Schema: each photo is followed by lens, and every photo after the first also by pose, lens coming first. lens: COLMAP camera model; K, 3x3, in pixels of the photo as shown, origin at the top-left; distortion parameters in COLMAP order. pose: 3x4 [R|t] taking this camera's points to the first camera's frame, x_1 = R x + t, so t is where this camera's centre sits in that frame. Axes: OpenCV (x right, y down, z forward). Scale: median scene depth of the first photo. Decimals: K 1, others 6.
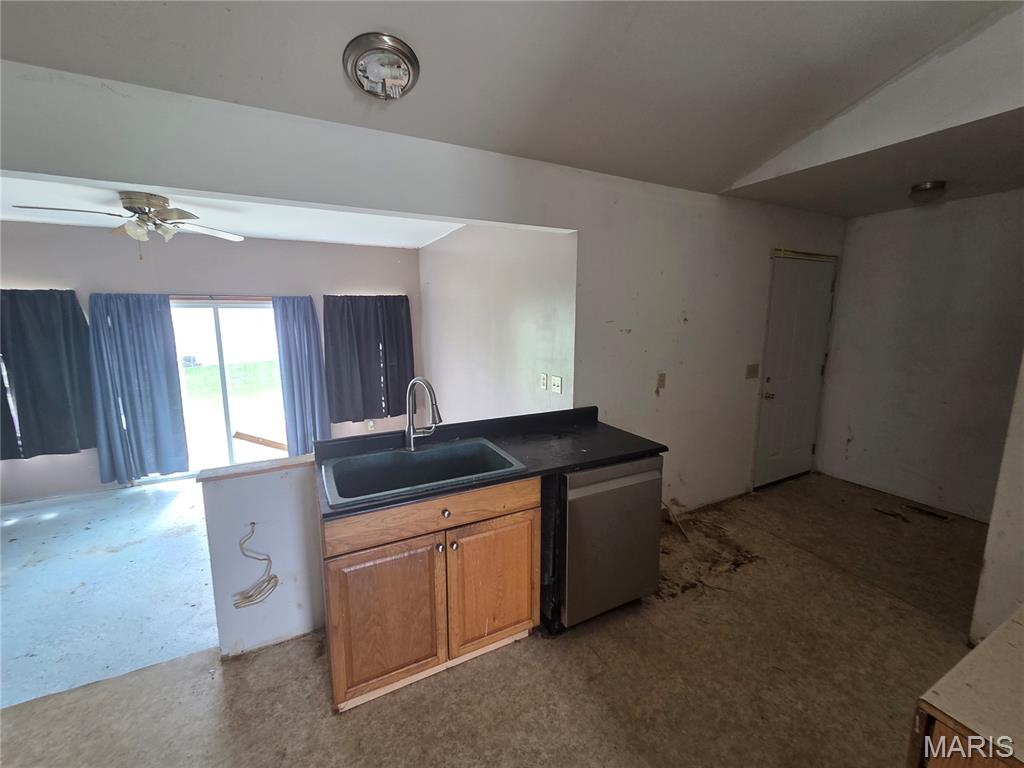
lens RADIAL K [[419.1, 0, 515.3], [0, 419.1, 381.1], [0, 0, 1]] dist [0.001219, -0.003048]
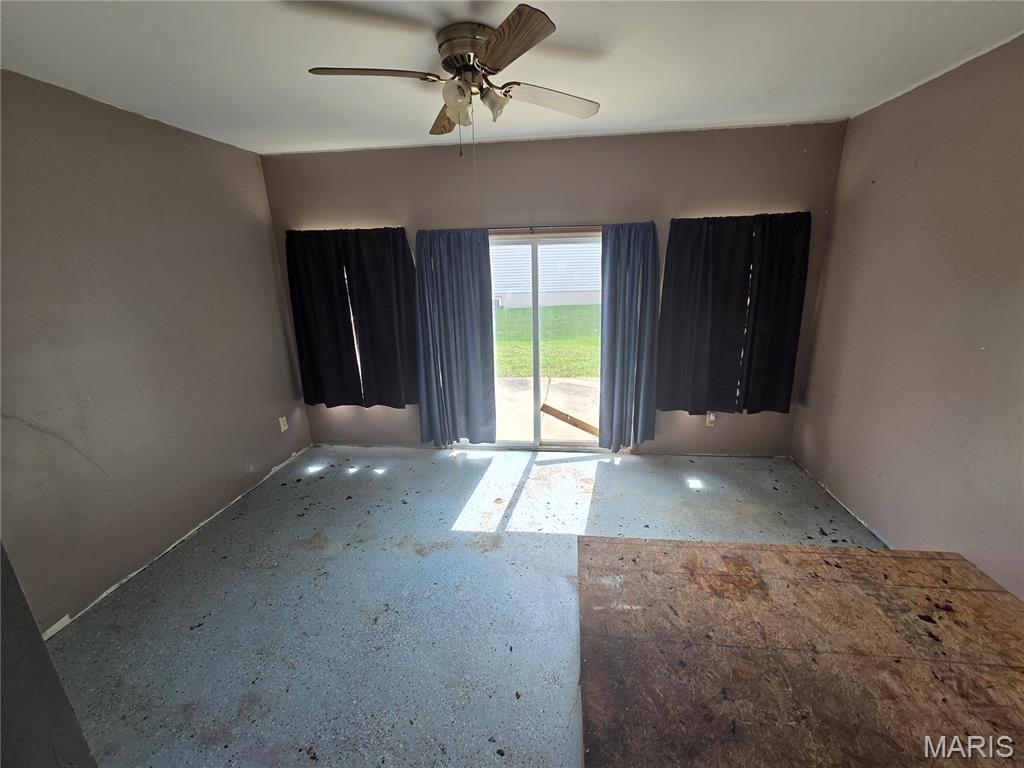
lens RADIAL K [[419.1, 0, 515.3], [0, 419.1, 381.1], [0, 0, 1]] dist [0.001219, -0.003048]
pose [[0.819967, 0.149153, -0.552637, -0.299101], [-0.065039, 0.983479, 0.168933, -0.058798], [0.568704, -0.102576, 0.816121, 0.346363]]
